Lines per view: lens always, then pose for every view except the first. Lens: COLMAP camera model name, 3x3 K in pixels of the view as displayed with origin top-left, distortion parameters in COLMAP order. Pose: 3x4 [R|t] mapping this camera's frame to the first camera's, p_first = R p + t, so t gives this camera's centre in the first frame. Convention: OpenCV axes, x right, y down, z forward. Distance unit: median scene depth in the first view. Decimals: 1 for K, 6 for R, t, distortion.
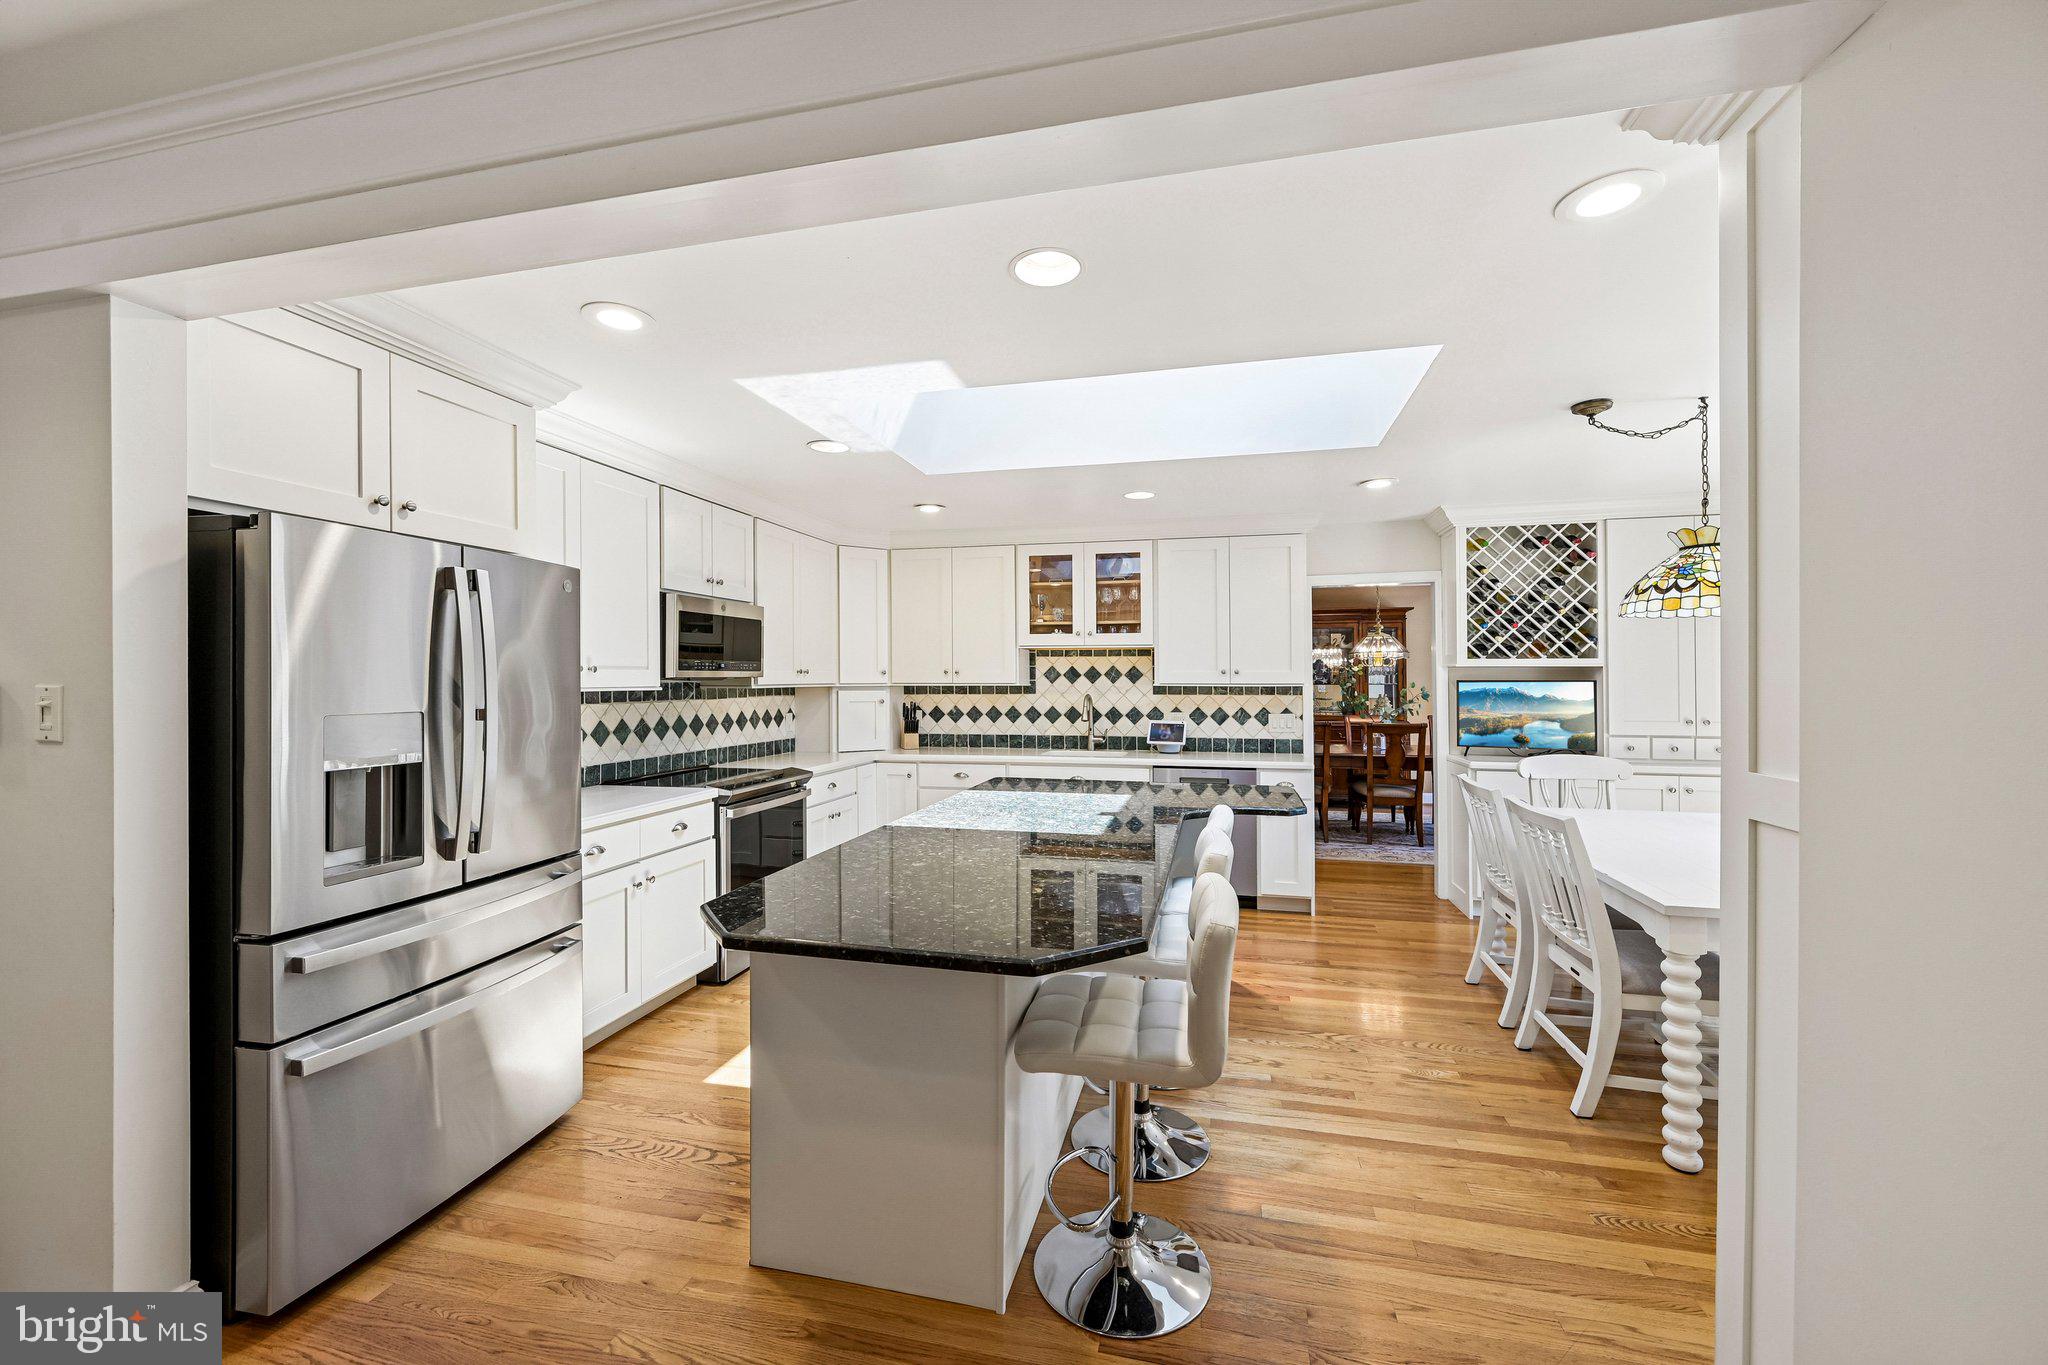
lens RADIAL K [[803.5, 0, 1022.9], [0, 803.5, 679.7], [0, 0, 1]] dist [0.000220, -0.000125]
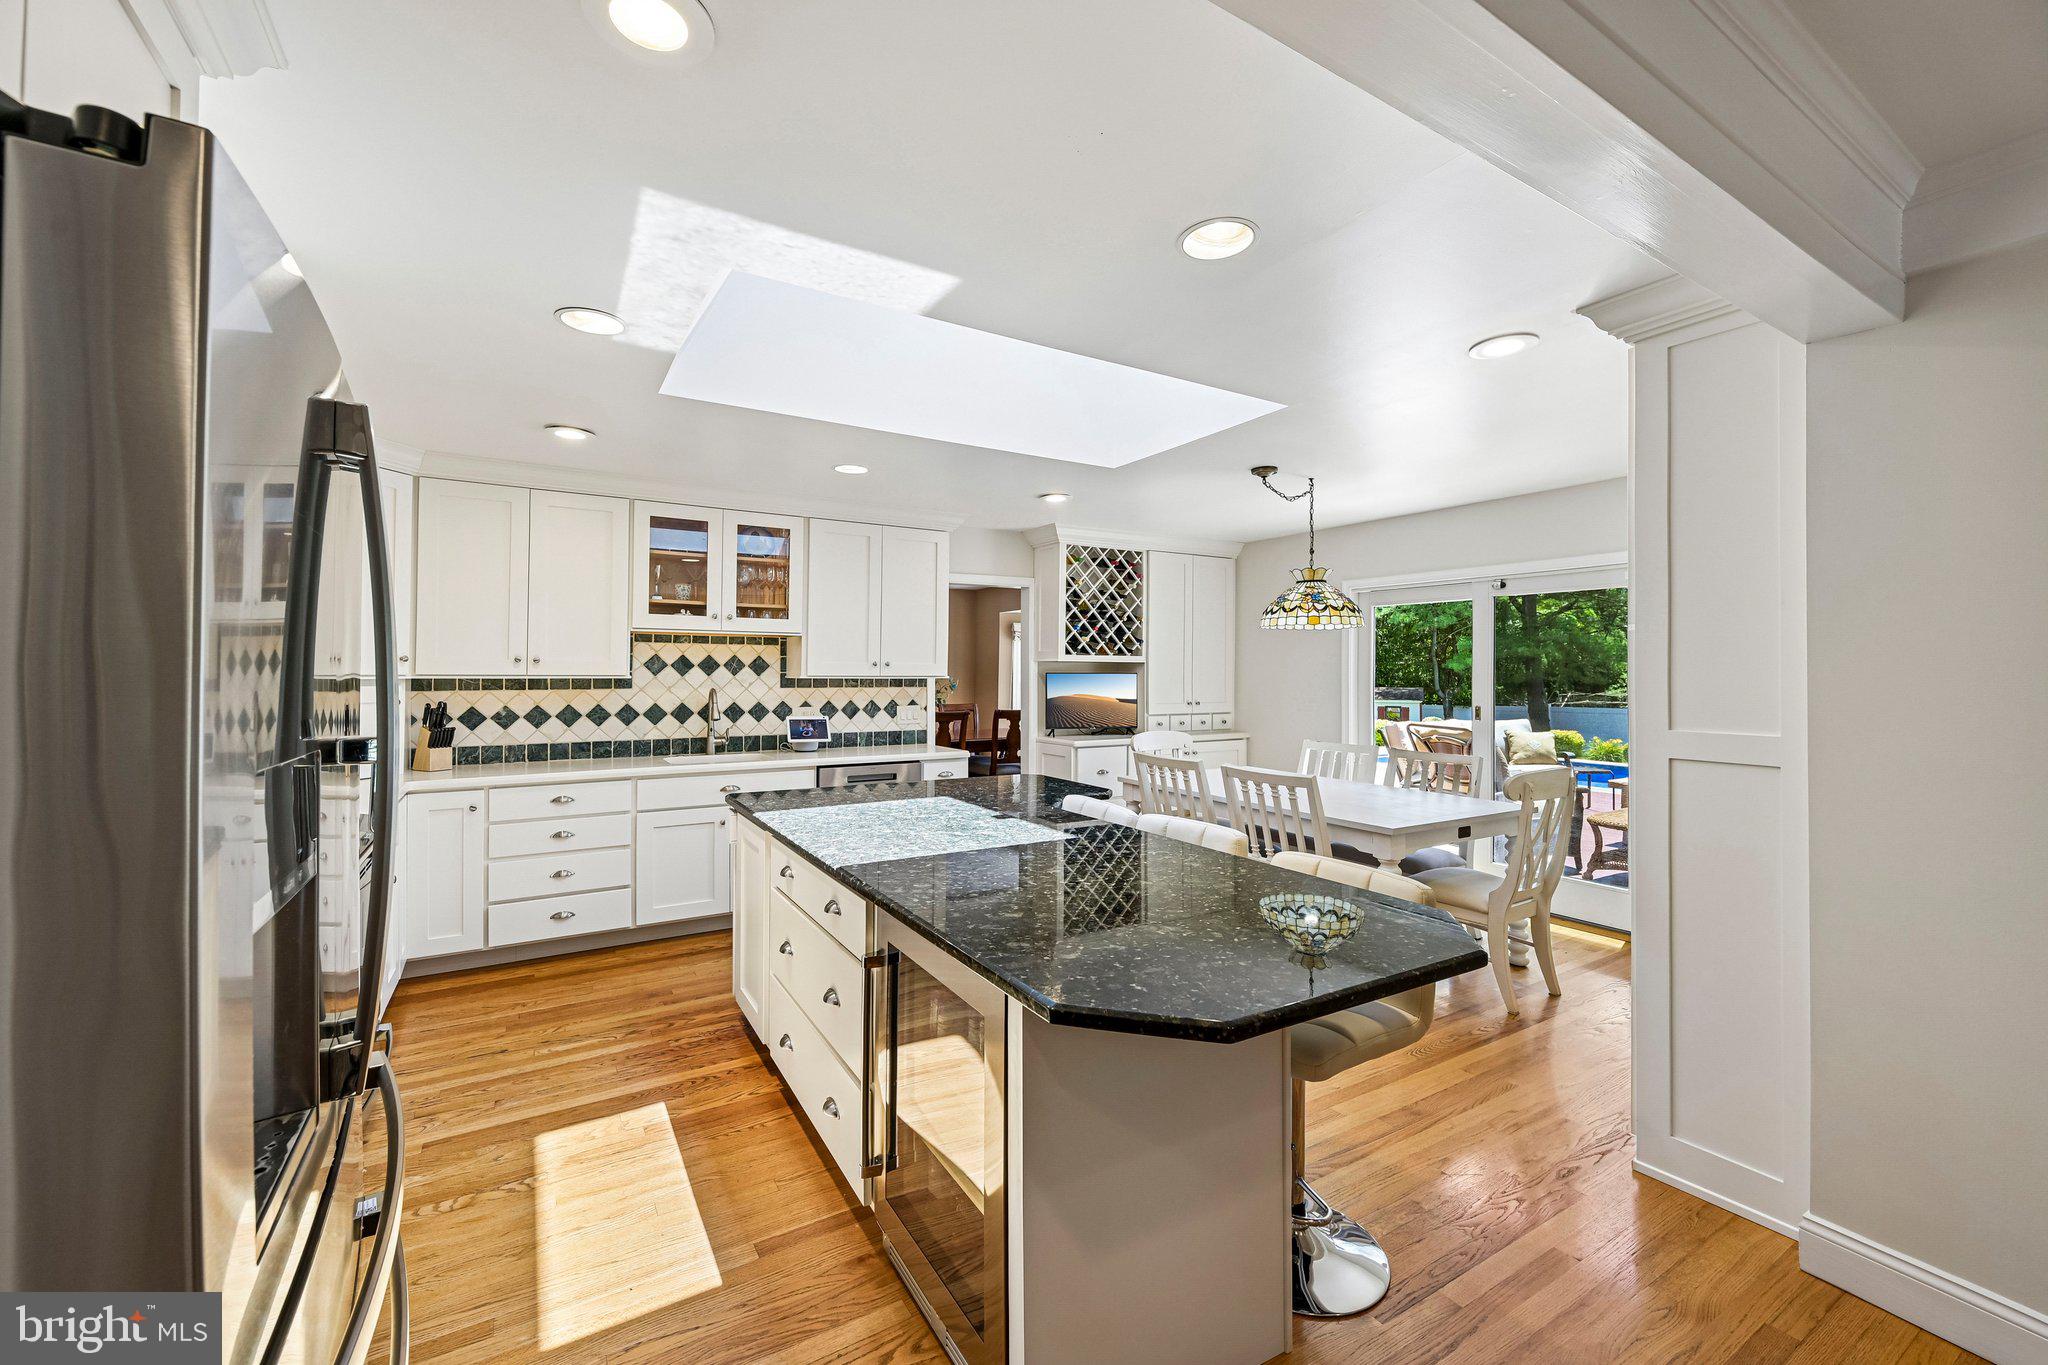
lens RADIAL K [[803.5, 0, 1017.4], [0, 803.5, 669.2], [0, 0, 1]] dist [0.000220, -0.000125]
pose [[0.716347, 0.005768, 0.697720, -0.286372], [-0.003437, 0.999983, -0.004738, 0.000912], [-0.697735, 0.000996, 0.716355, 0.173202]]
